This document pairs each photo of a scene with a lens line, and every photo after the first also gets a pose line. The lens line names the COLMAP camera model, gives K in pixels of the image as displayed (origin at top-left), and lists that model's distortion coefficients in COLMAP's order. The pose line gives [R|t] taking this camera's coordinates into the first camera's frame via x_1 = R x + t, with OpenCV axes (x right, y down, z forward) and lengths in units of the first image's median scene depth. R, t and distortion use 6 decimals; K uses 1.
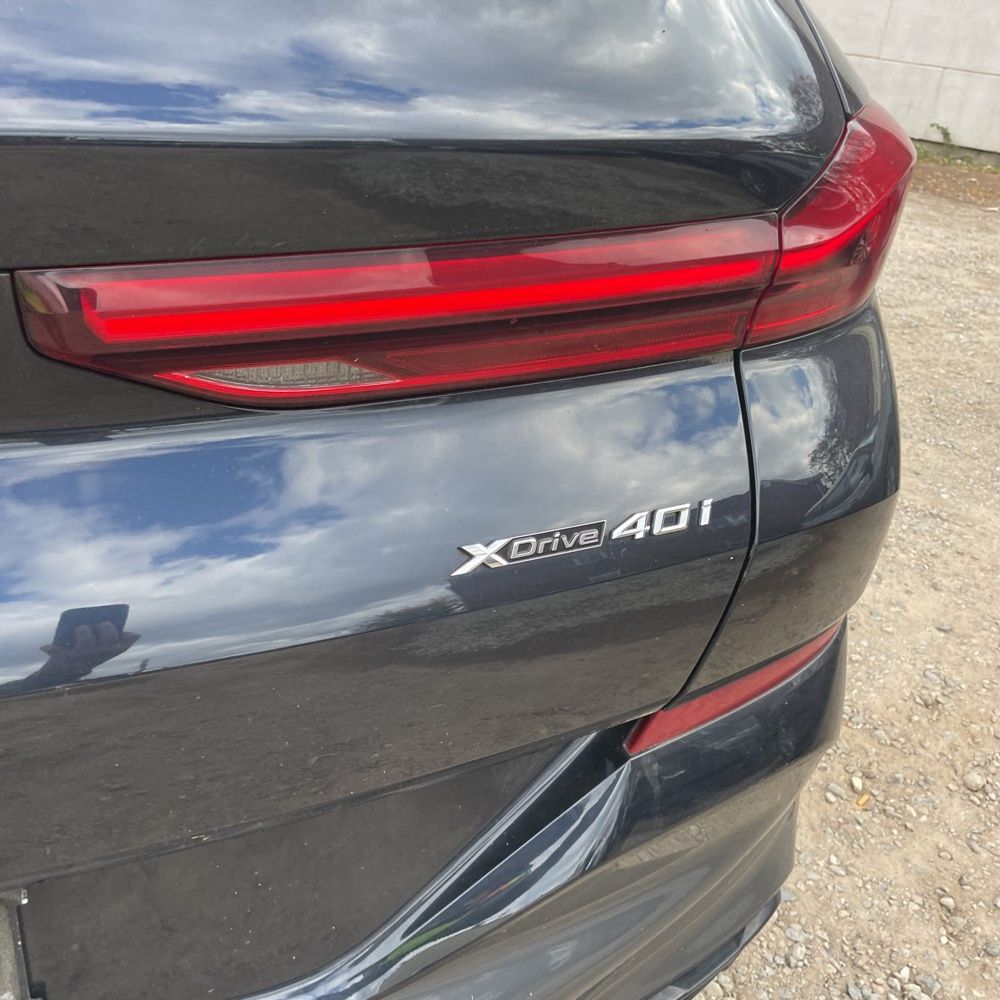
lens RADIAL K [[990.2, 0, 500.0], [0, 990.2, 500.0], [0, 0, 1]] dist [0.064682, -0.088518]
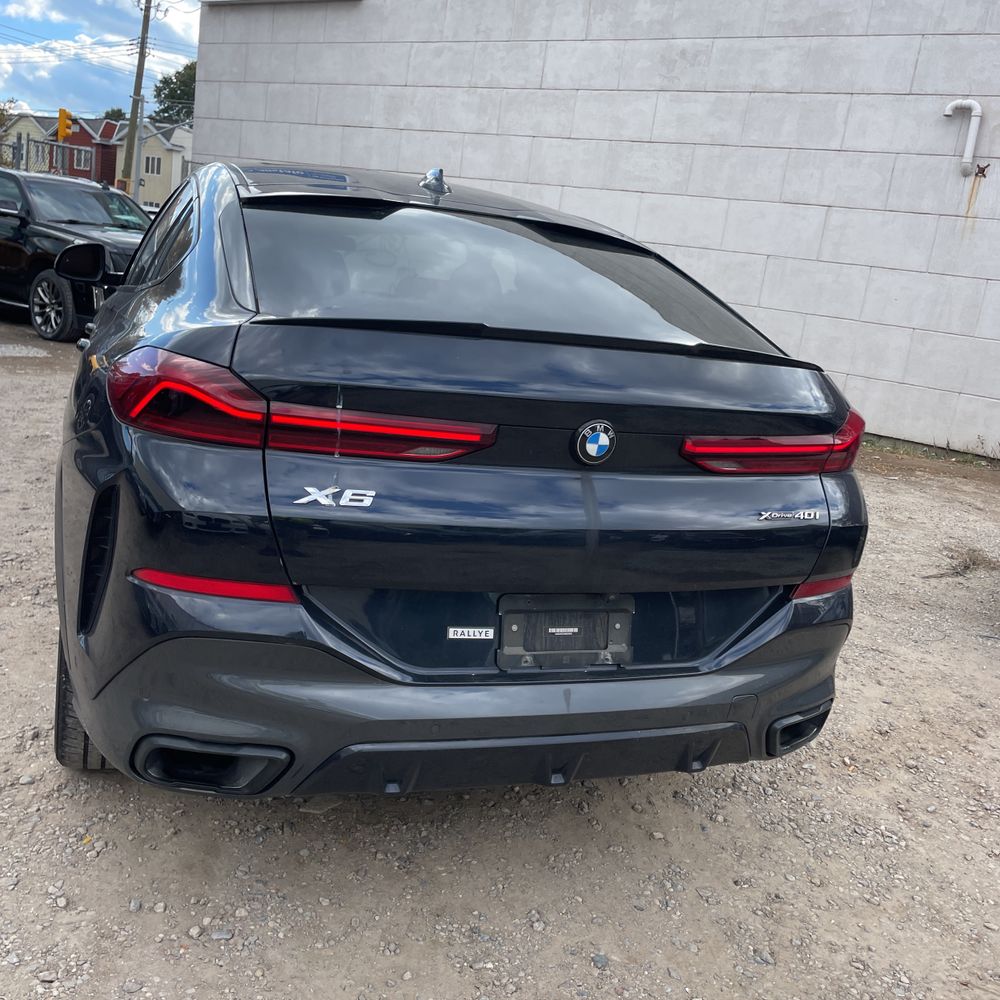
lens RADIAL K [[987.0, 0, 499.3], [0, 987.0, 492.9], [0, 0, 1]] dist [0.064658, -0.087987]
pose [[0.997206, 0.038799, 0.063834, -0.391847], [-0.020672, 0.964493, -0.263298, 0.305771], [-0.071783, 0.261243, 0.962600, -0.786920]]
